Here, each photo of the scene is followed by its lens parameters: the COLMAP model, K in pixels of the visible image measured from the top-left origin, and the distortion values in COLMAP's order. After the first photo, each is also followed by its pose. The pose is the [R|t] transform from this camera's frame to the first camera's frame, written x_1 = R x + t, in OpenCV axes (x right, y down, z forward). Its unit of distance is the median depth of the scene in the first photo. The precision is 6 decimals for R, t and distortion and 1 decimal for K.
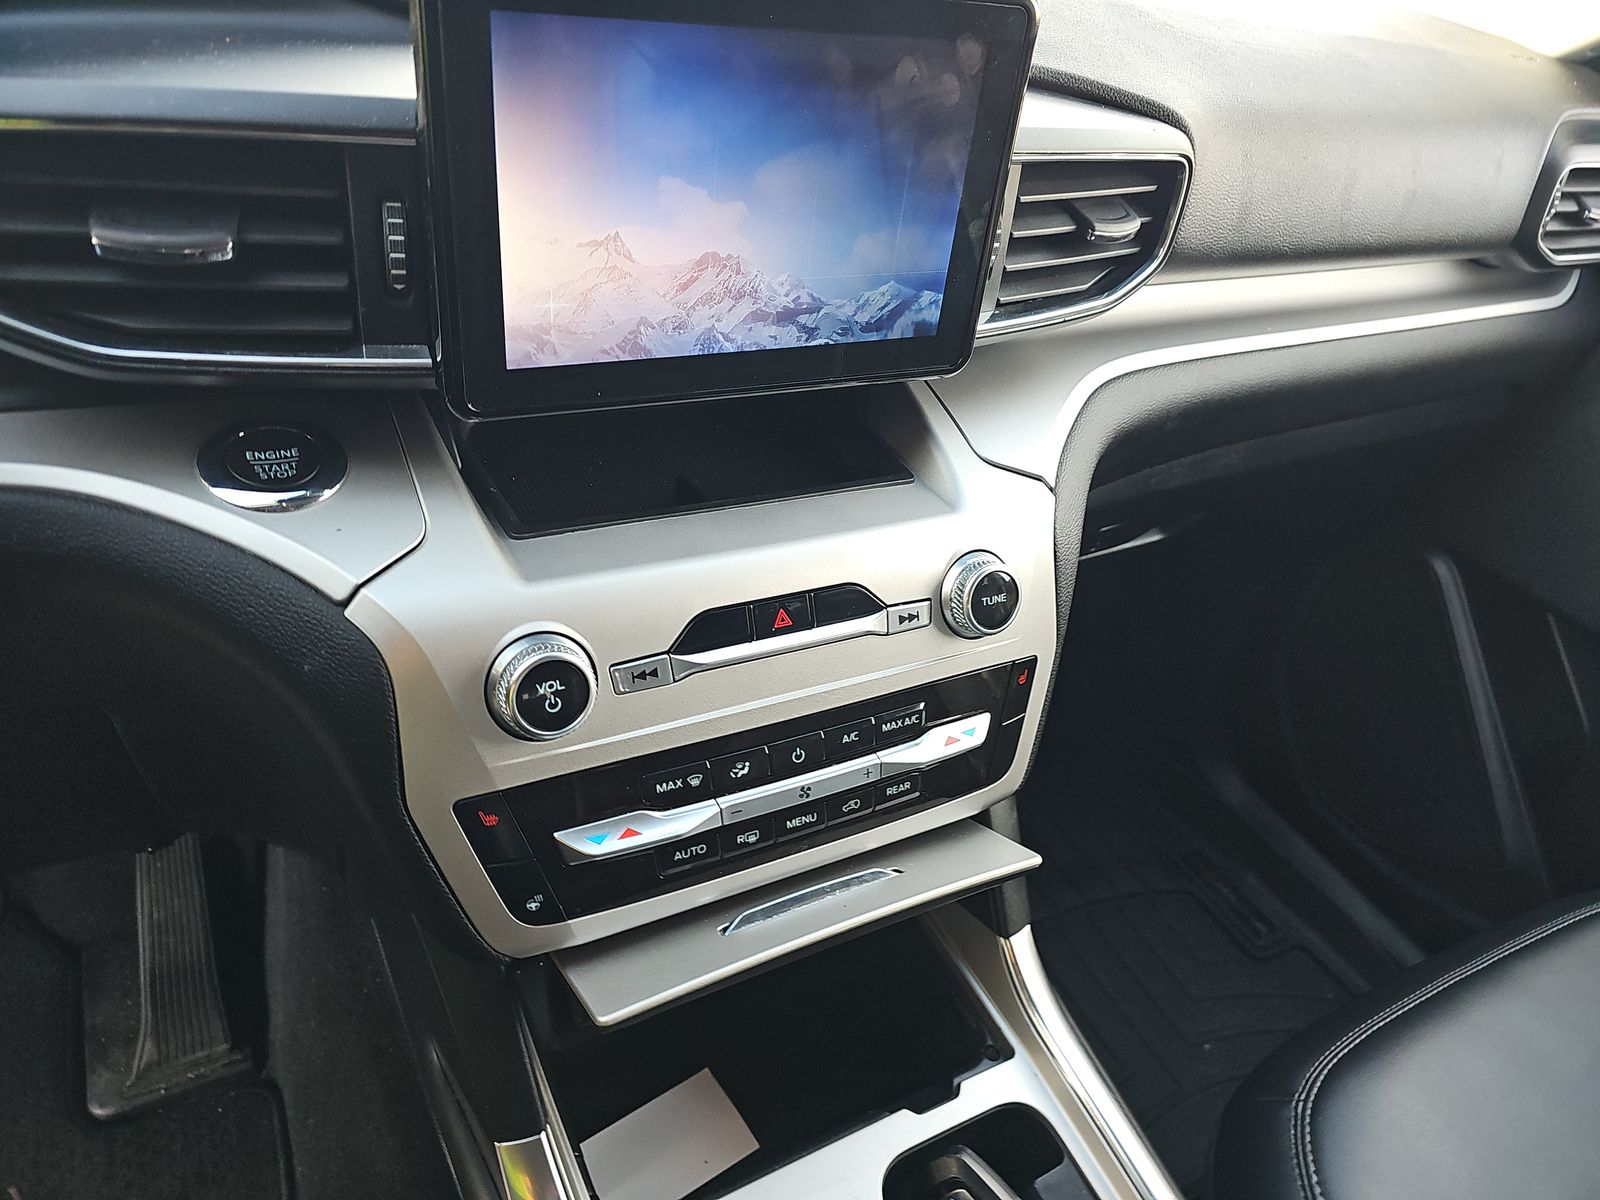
lens RADIAL K [[1081.0, 0, 791.4], [0, 1081.0, 598.2], [0, 0, 1]] dist [0.023754, -0.008881]
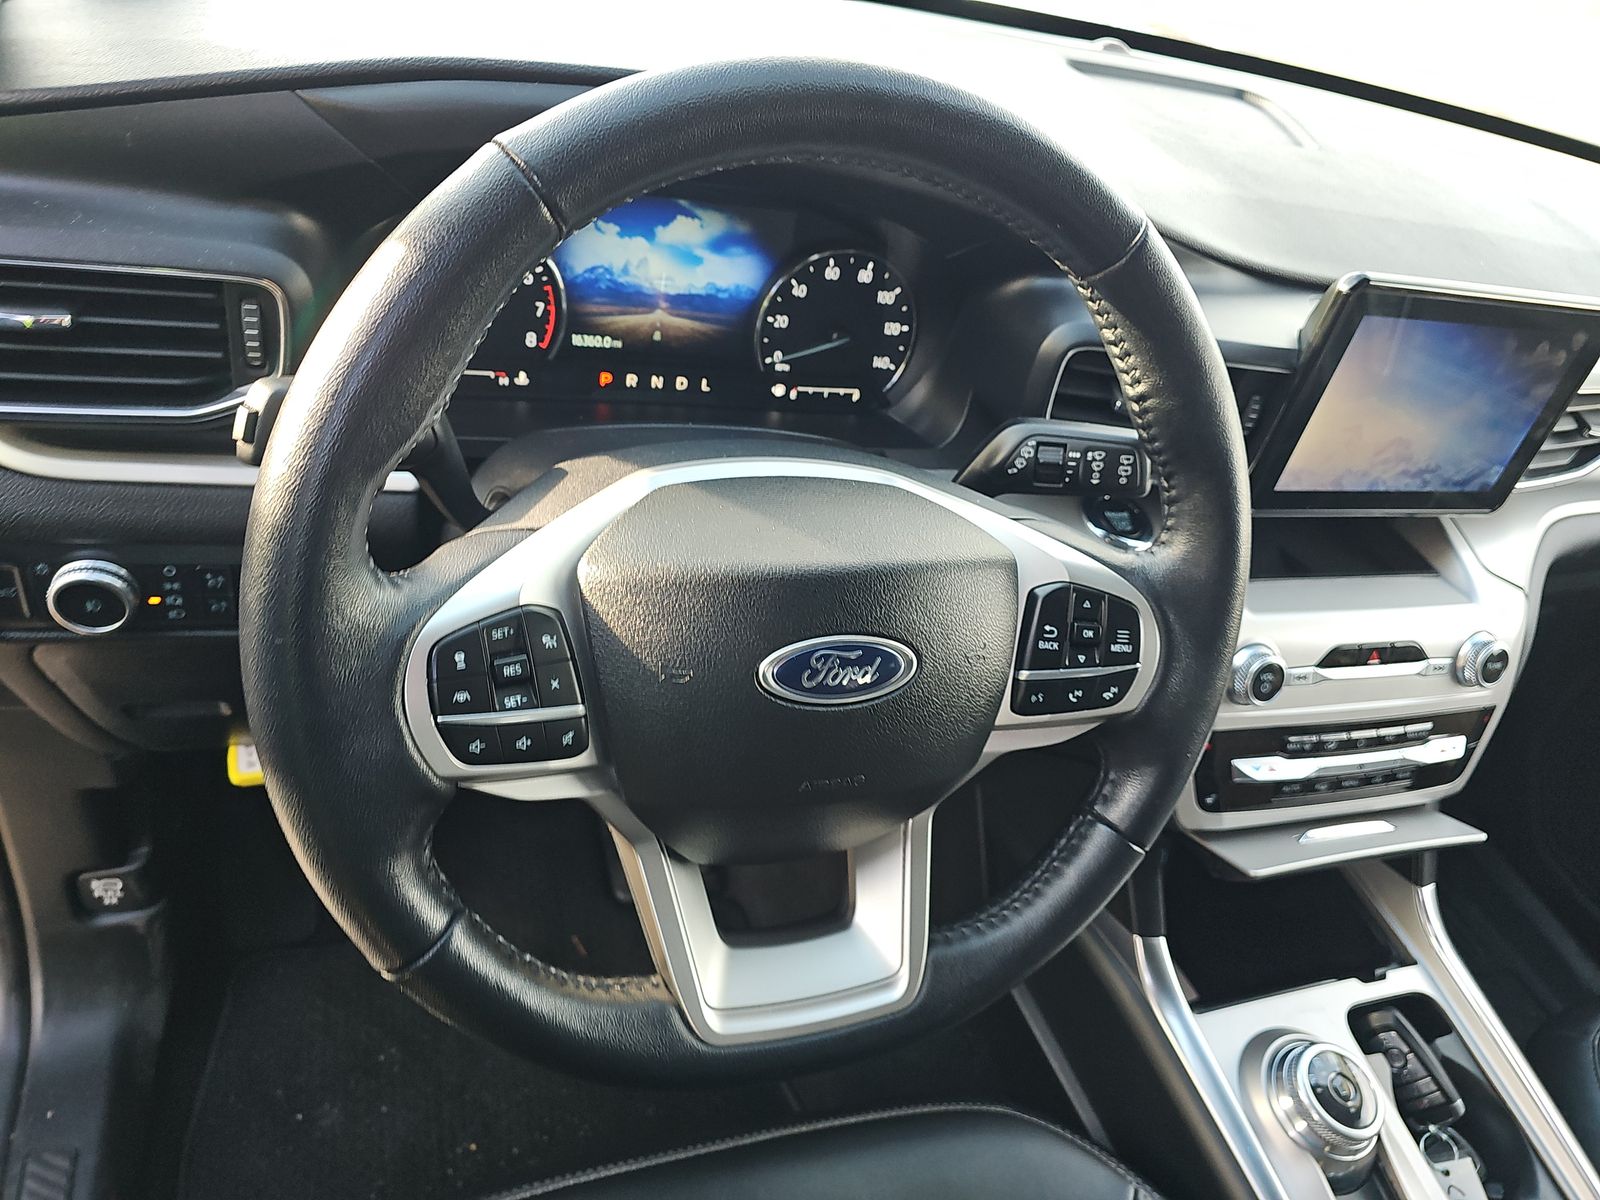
lens RADIAL K [[1081.0, 0, 807.7], [0, 1081.0, 603.8], [0, 0, 1]] dist [0.023754, -0.008881]
pose [[0.982041, 0.170825, -0.080088, -0.684191], [-0.168319, 0.985034, 0.037109, 0.021848], [0.085229, -0.022963, 0.996097, -0.648795]]
